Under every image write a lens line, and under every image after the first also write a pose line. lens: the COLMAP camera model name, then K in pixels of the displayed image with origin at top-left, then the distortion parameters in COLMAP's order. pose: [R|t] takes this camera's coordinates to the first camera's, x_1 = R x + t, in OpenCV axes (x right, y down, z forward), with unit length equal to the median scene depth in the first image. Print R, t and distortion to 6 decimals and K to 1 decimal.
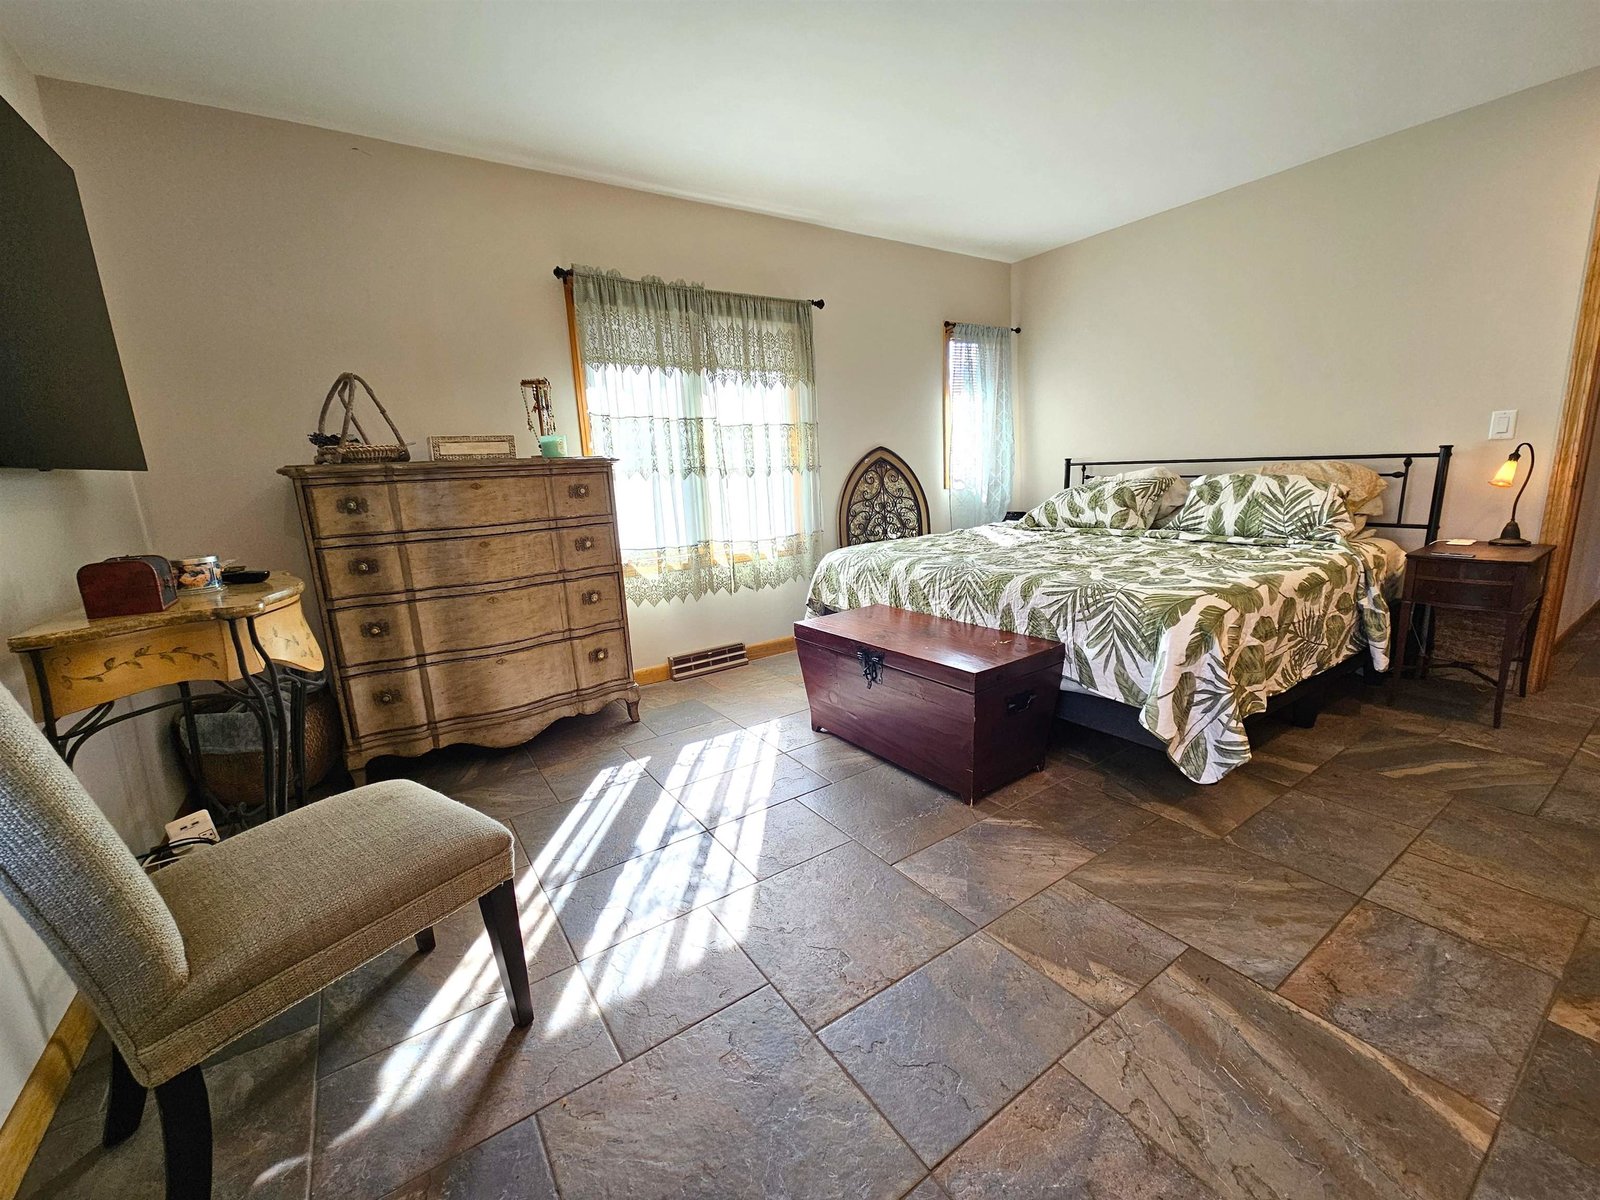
lens RADIAL K [[665.2, 0, 783.3], [0, 665.2, 611.1], [0, 0, 1]] dist [0.001374, 0.000196]
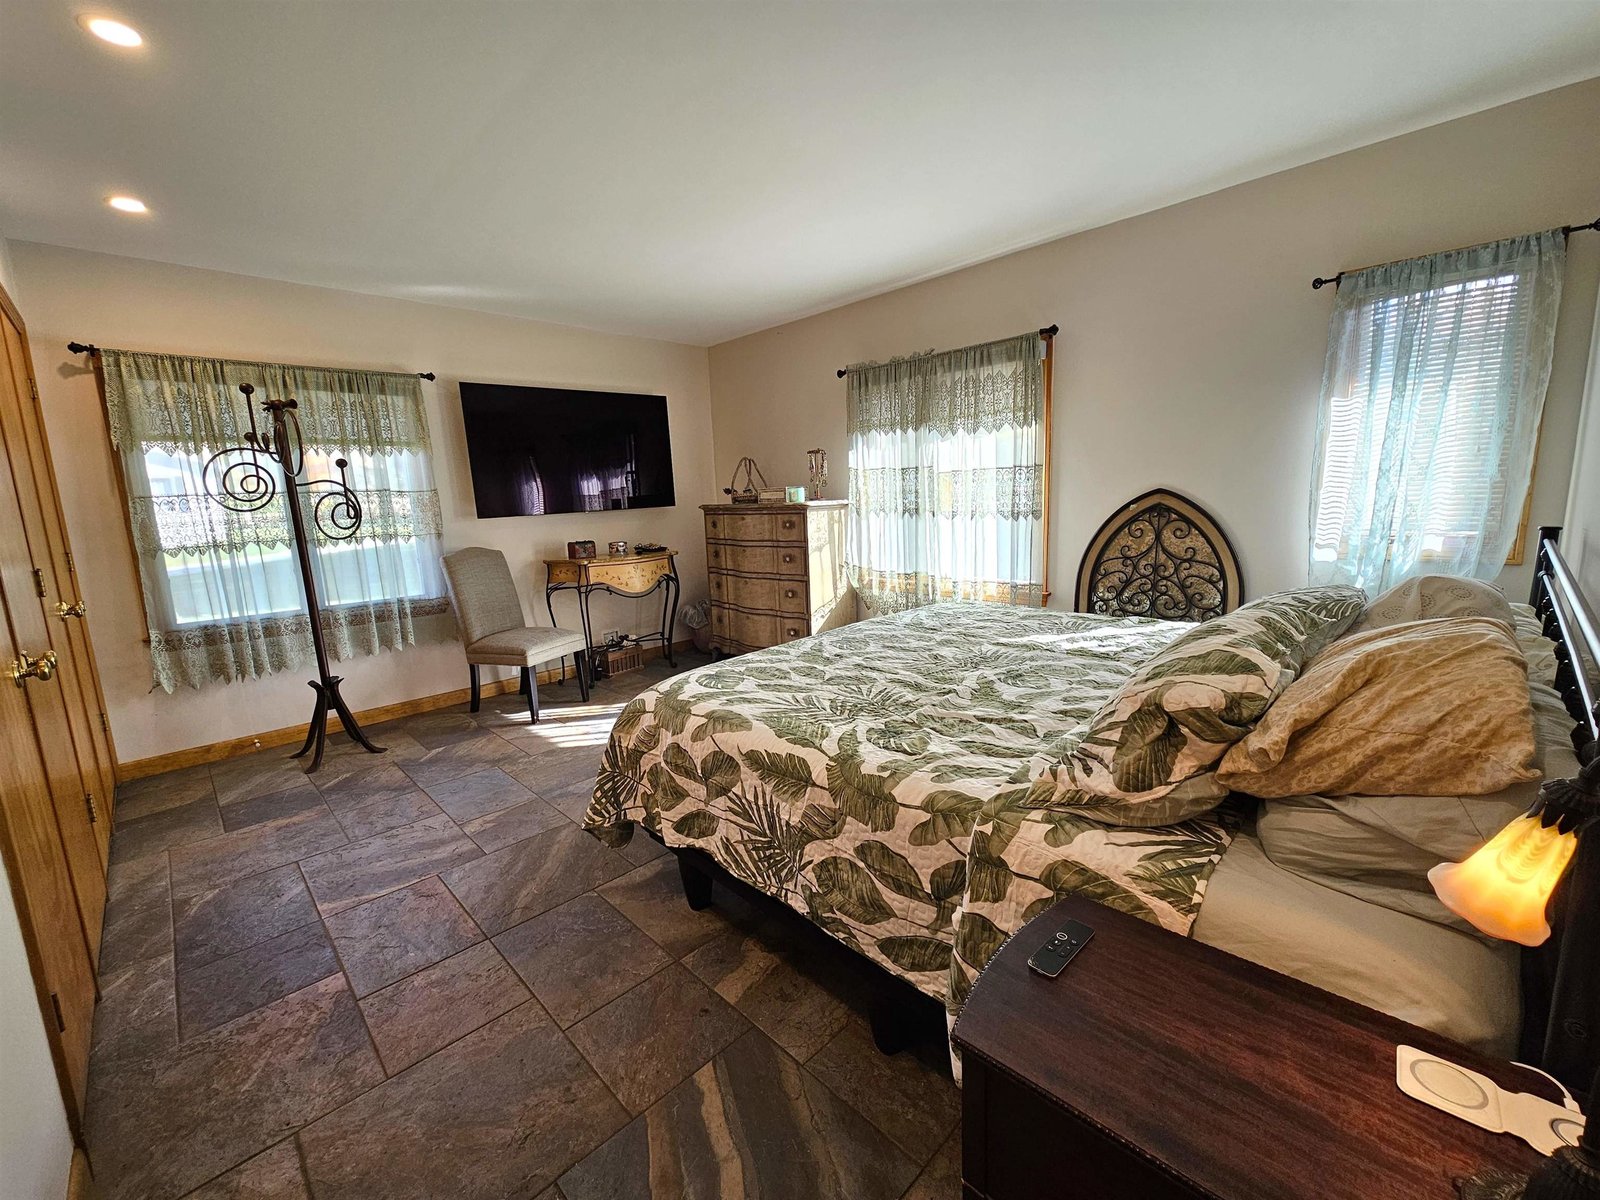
lens RADIAL K [[653.6, 0, 810.4], [0, 653.6, 602.2], [0, 0, 1]] dist [0.000072, 0.000159]
pose [[0.192577, 0.205783, -0.959462, 1.182141], [-0.176456, 0.969088, 0.172431, -0.273366], [0.965286, 0.136097, 0.222935, 0.725612]]
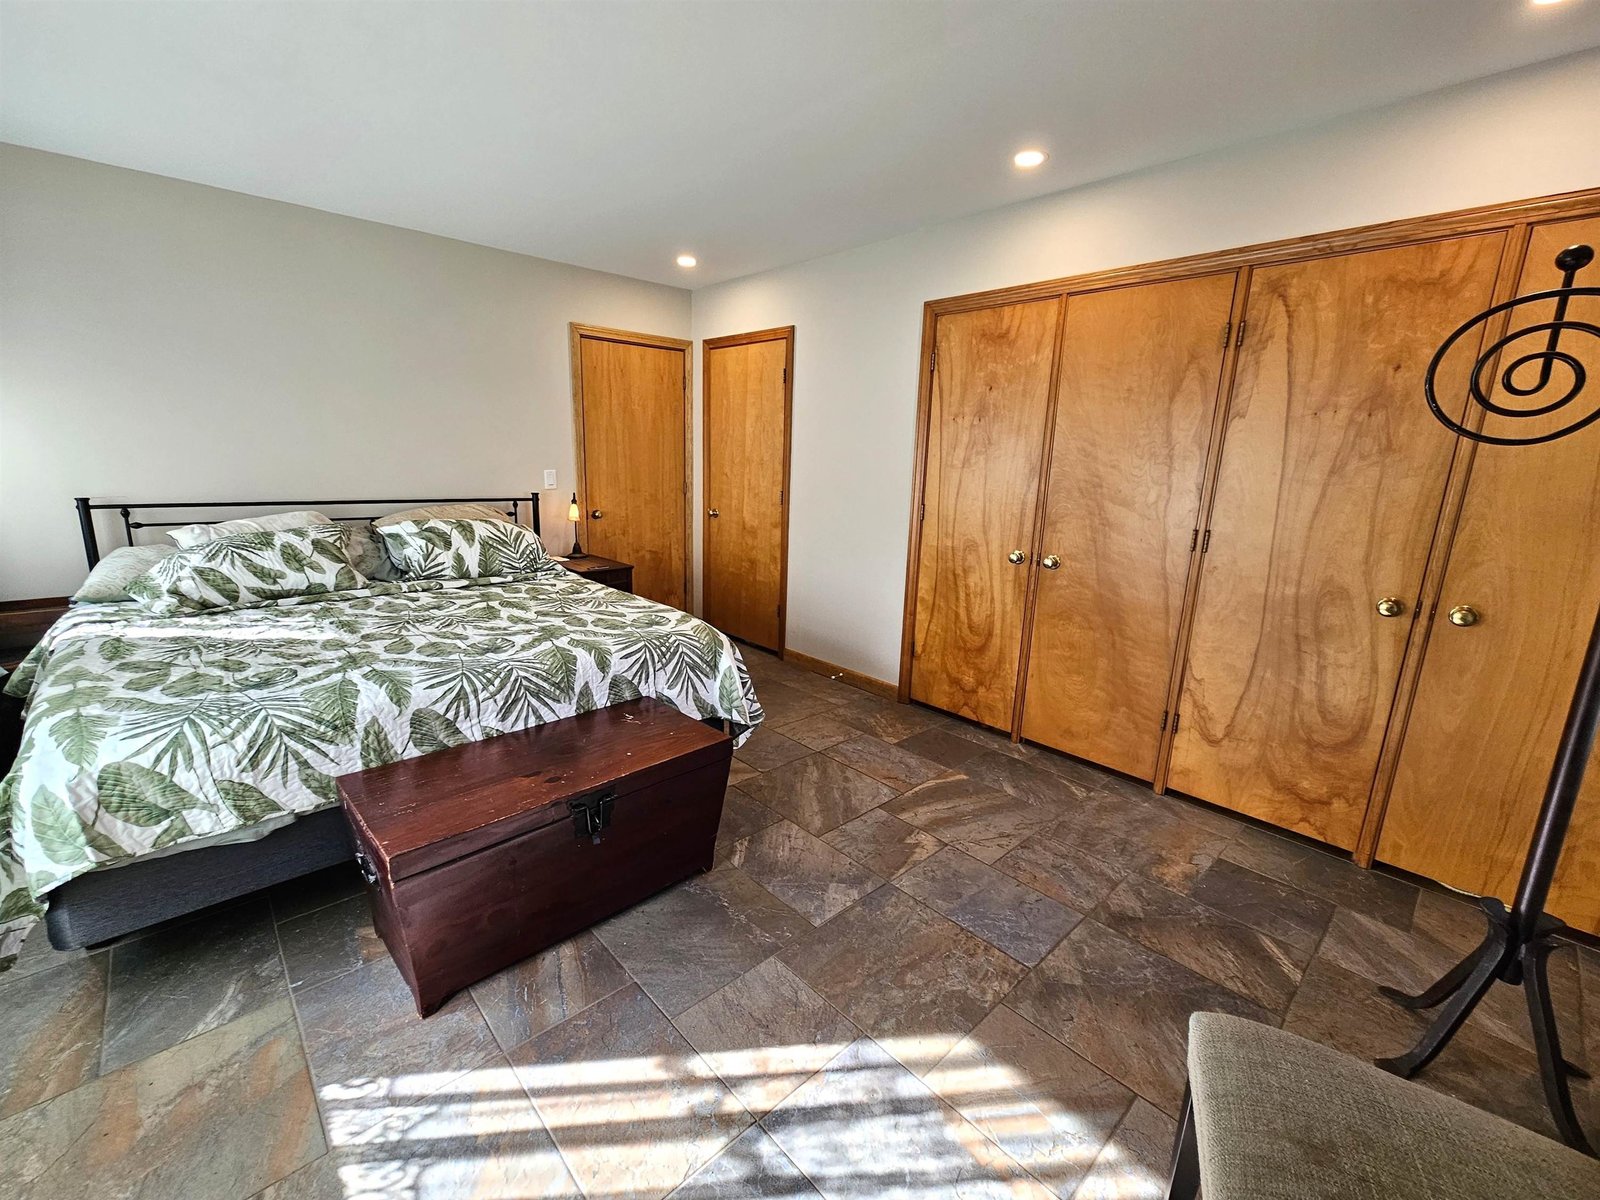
lens RADIAL K [[653.6, 0, 810.4], [0, 653.6, 602.2], [0, 0, 1]] dist [0.000072, 0.000159]
pose [[-0.182192, -0.179289, 0.966779, -0.498262], [0.186462, 0.959094, 0.213003, -0.220762], [-0.965421, 0.219075, -0.141309, 0.711102]]
